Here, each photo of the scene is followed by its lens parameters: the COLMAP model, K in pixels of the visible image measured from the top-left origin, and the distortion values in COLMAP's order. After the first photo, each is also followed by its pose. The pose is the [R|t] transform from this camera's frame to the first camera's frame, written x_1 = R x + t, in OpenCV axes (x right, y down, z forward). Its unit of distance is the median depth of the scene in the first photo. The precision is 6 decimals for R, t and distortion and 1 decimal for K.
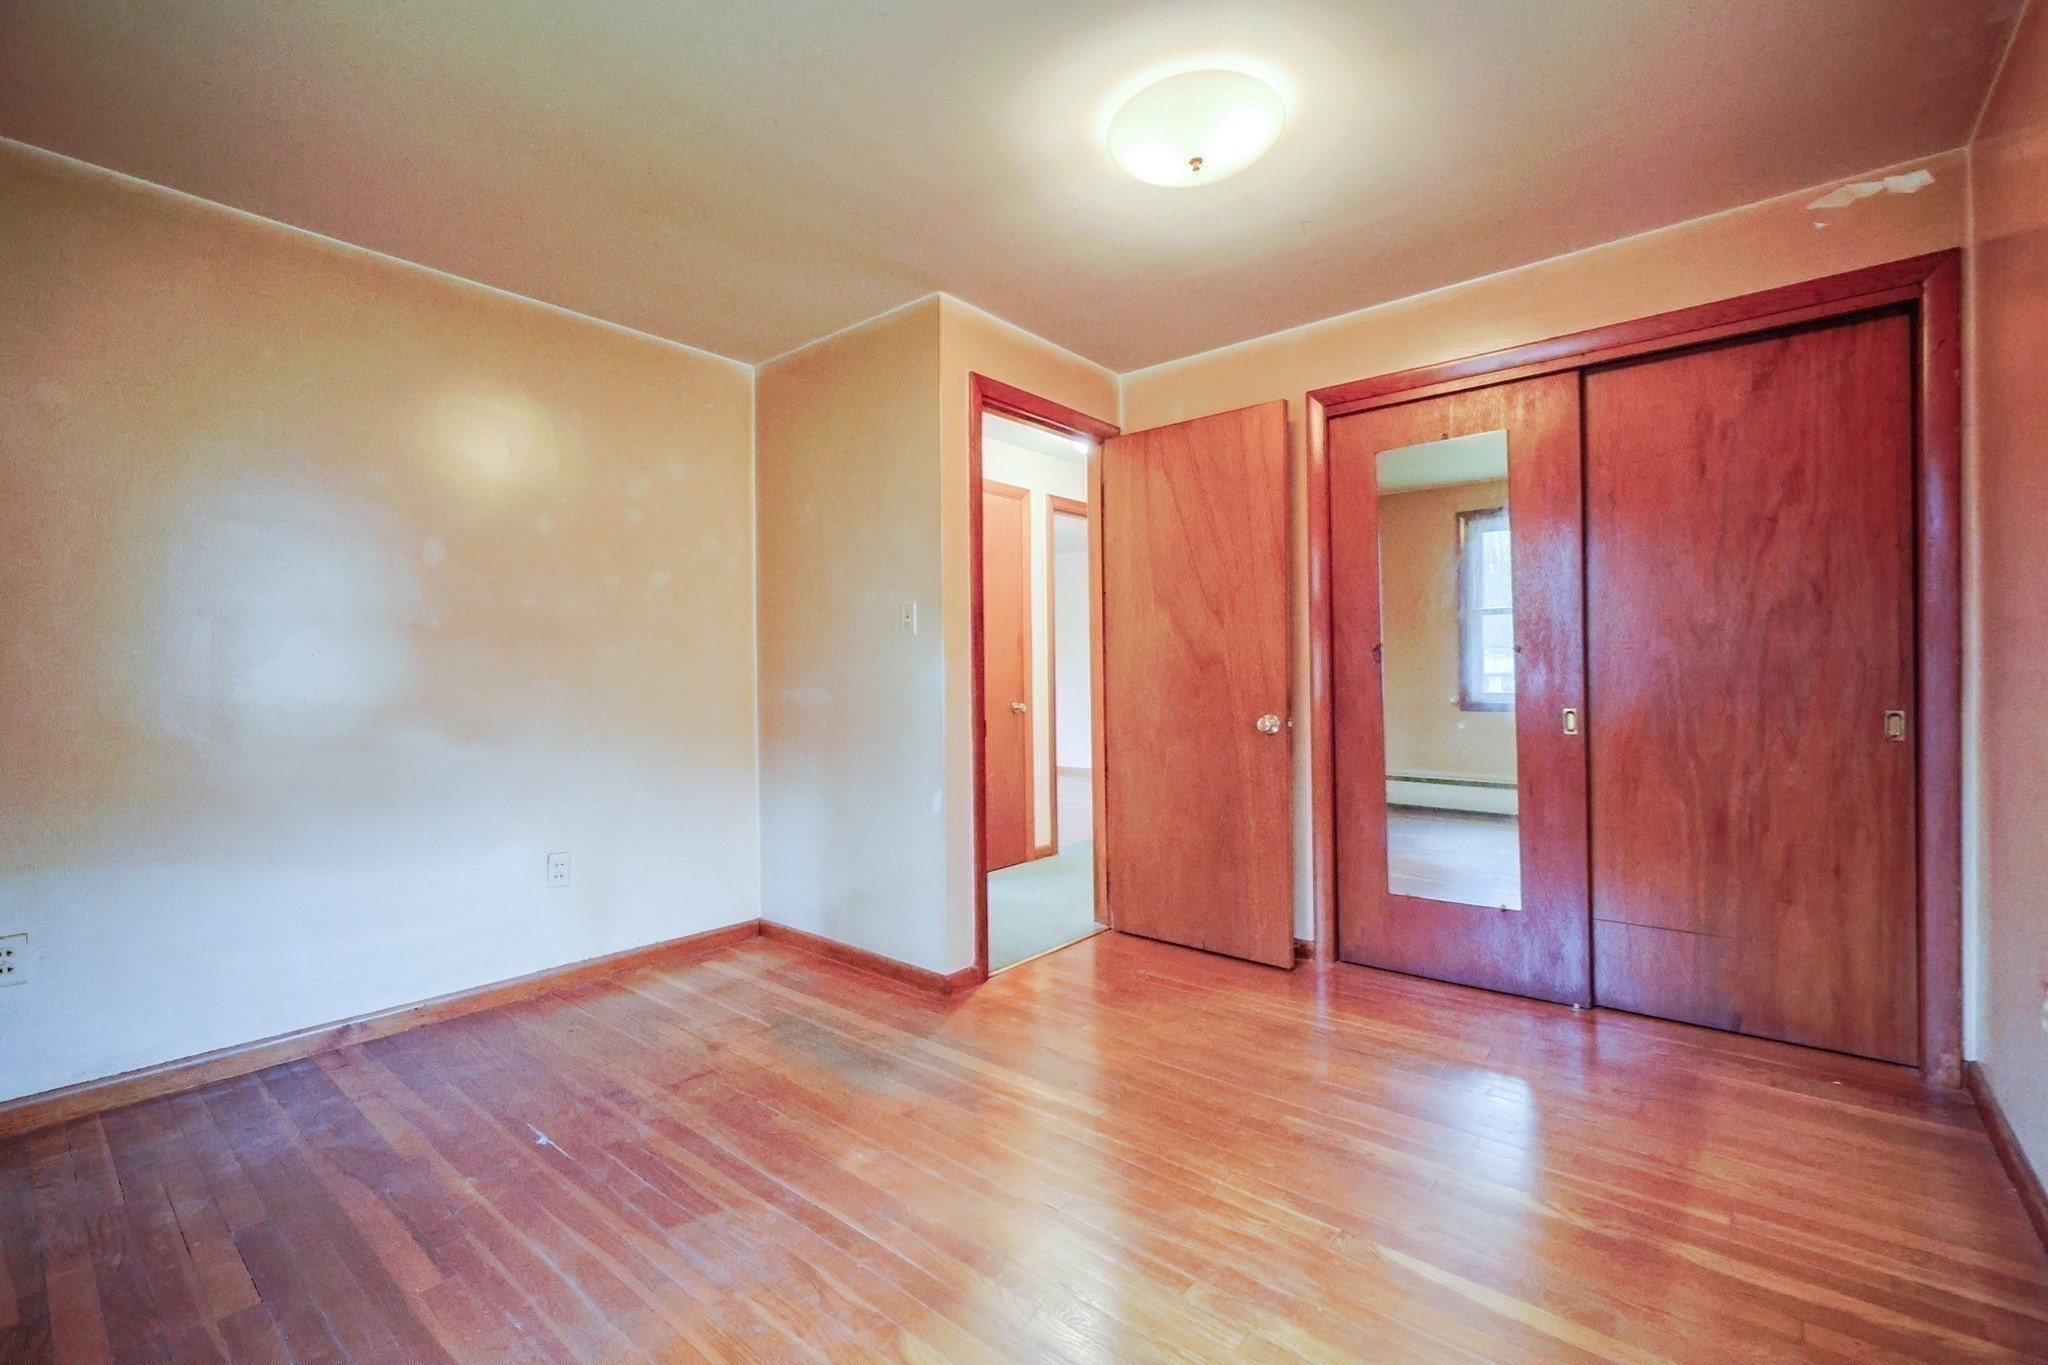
lens RADIAL K [[880.3, 0, 1025.2], [0, 880.3, 678.2], [0, 0, 1]] dist [0.001425, -0.001443]
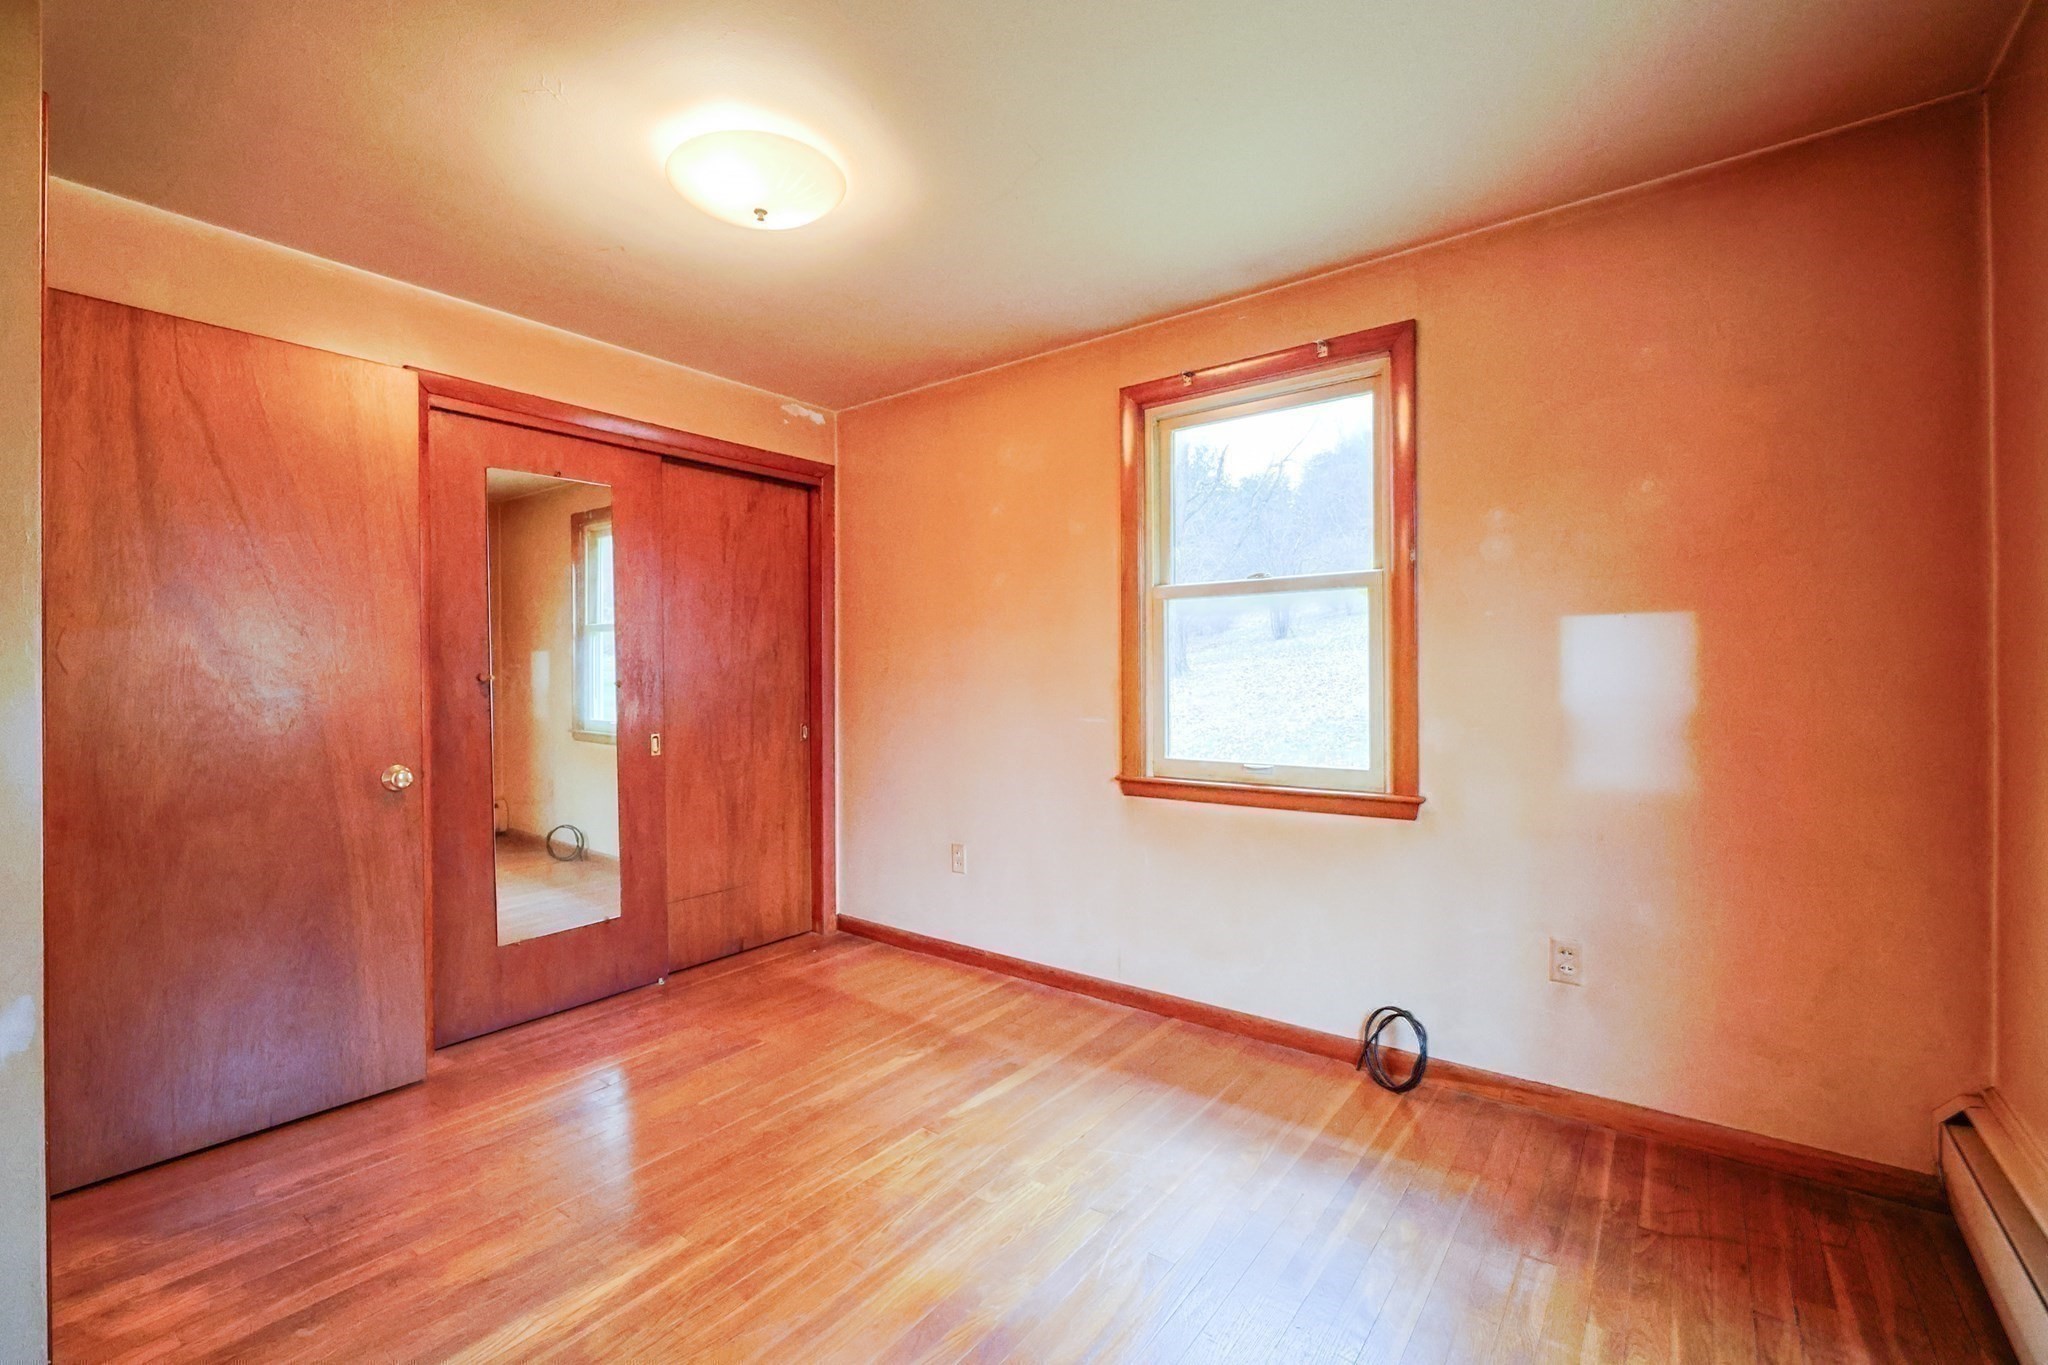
lens RADIAL K [[880.3, 0, 1024.9], [0, 880.3, 678.1], [0, 0, 1]] dist [0.001425, -0.001443]
pose [[-0.045409, 0.007901, 0.998937, -0.652925], [0.013655, 0.999880, -0.007288, -0.028631], [-0.998875, 0.013309, -0.045511, 0.593183]]
